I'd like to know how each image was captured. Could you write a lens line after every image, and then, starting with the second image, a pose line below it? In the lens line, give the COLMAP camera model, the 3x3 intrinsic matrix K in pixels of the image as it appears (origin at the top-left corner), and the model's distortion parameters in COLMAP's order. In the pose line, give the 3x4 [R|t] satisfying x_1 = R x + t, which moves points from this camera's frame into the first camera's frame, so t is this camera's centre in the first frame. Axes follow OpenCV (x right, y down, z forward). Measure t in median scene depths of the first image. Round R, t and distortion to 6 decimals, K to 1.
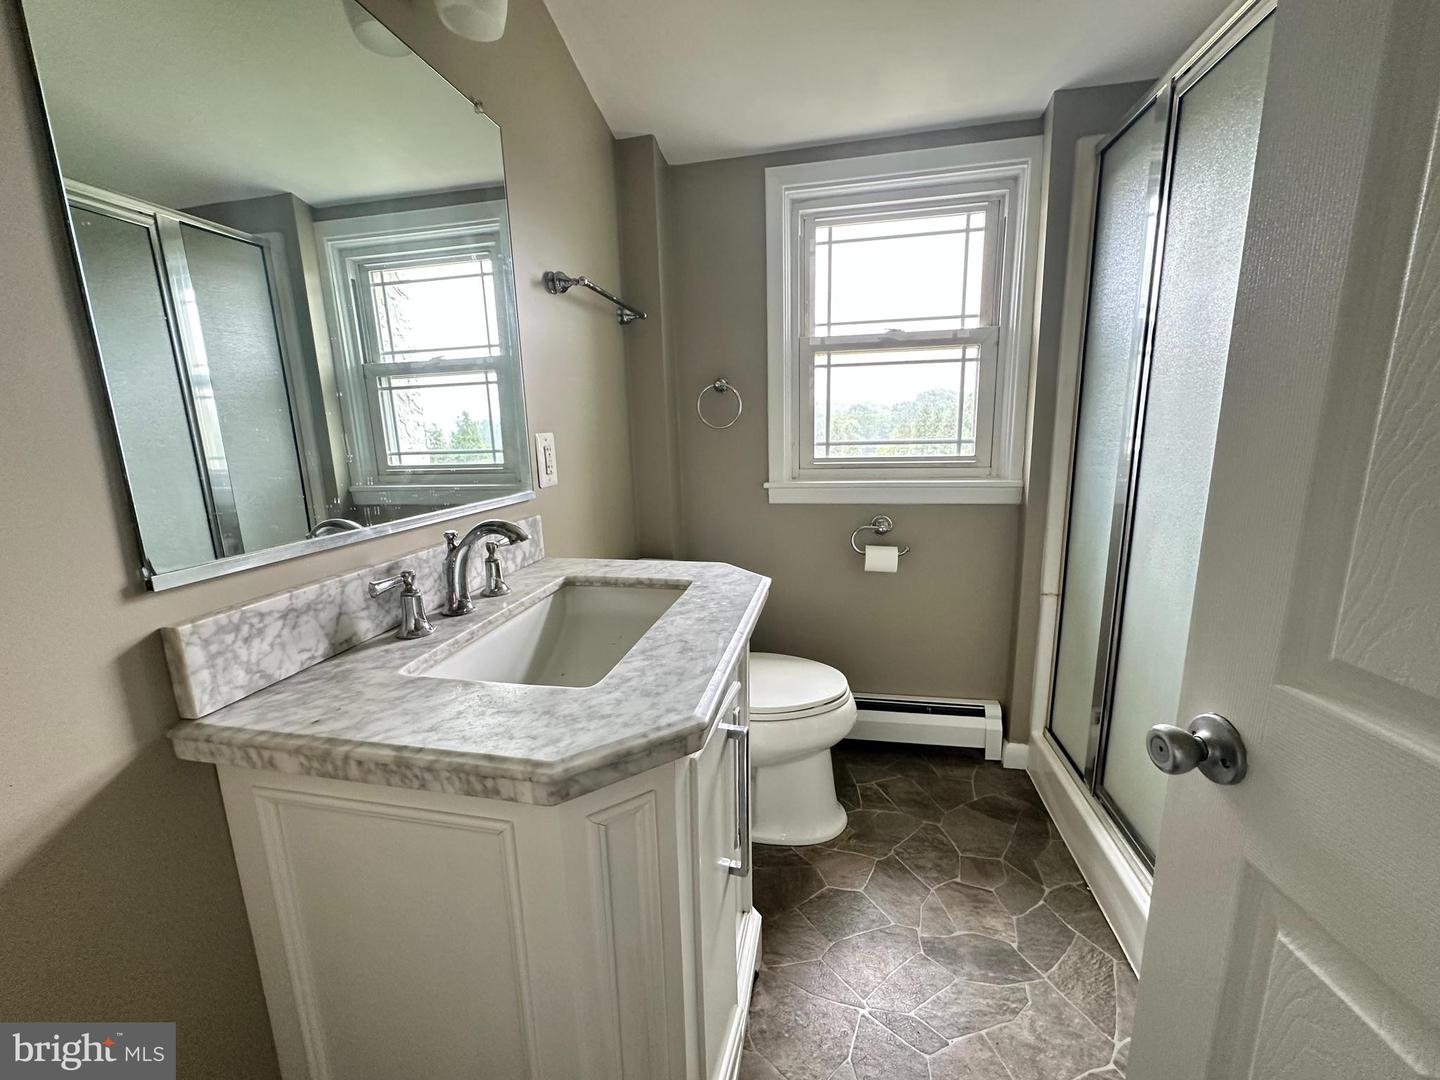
lens RADIAL K [[574.0, 0, 720.0], [0, 574.0, 540.0], [0, 0, 1]] dist [-0.001053, -0.000219]
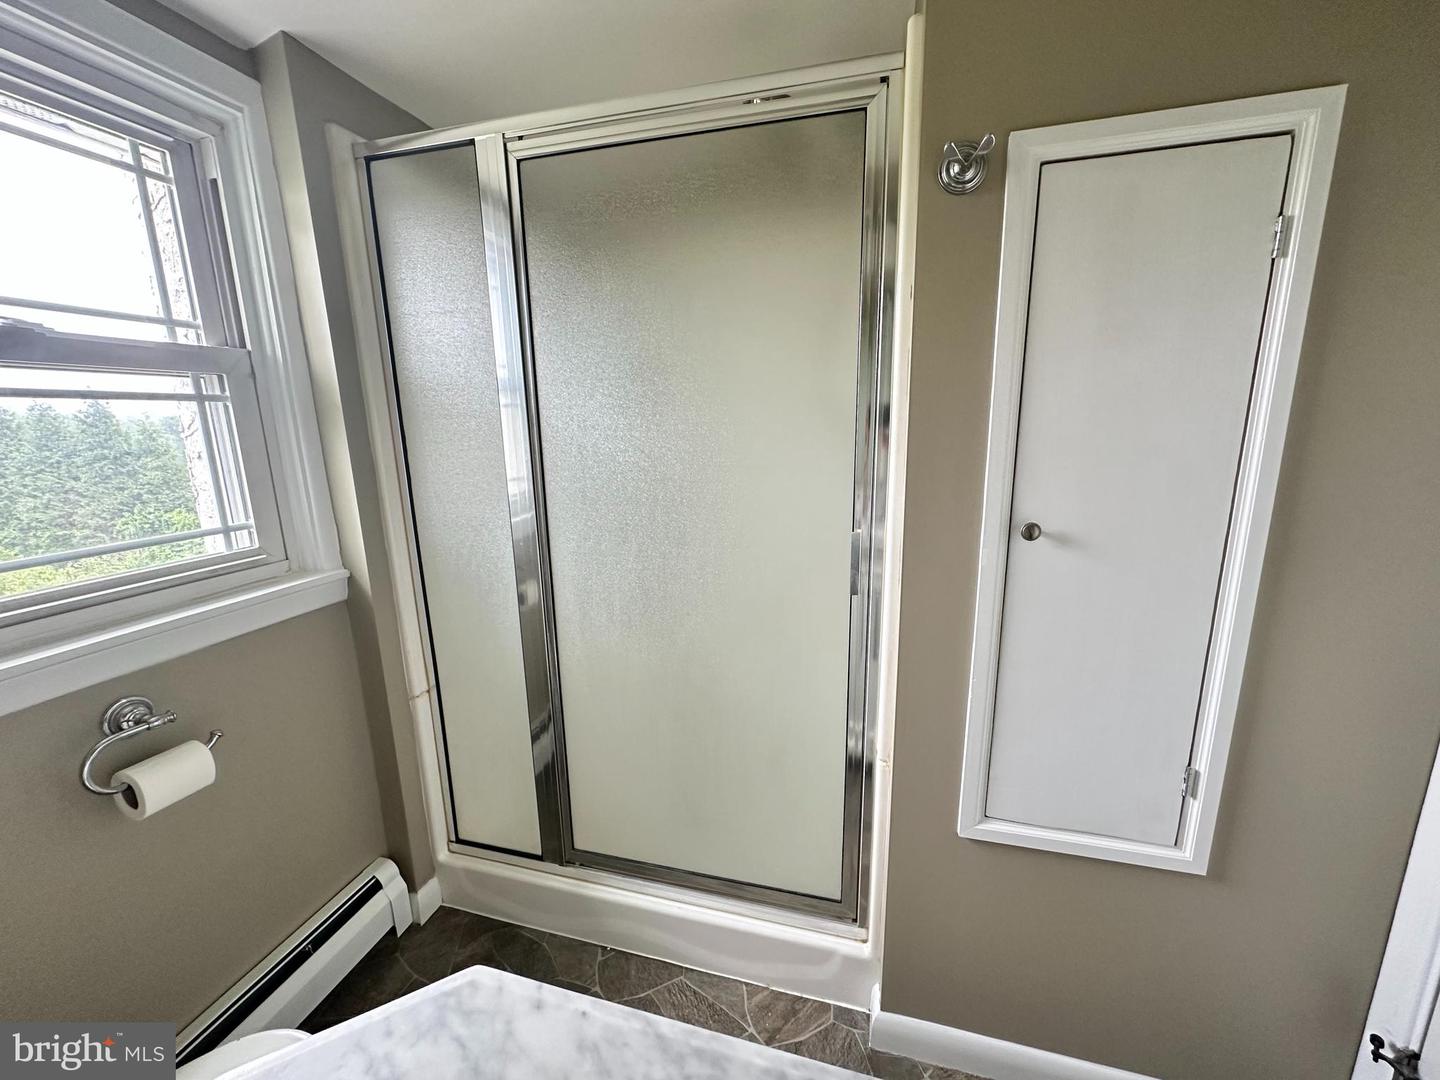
lens RADIAL K [[574.0, 0, 720.0], [0, 574.0, 540.0], [0, 0, 1]] dist [-0.001053, -0.000219]
pose [[0.069970, -0.182506, 0.980712, -0.152372], [0.207898, 0.964202, 0.164601, -0.158986], [-0.975645, 0.192370, 0.105408, 0.444964]]
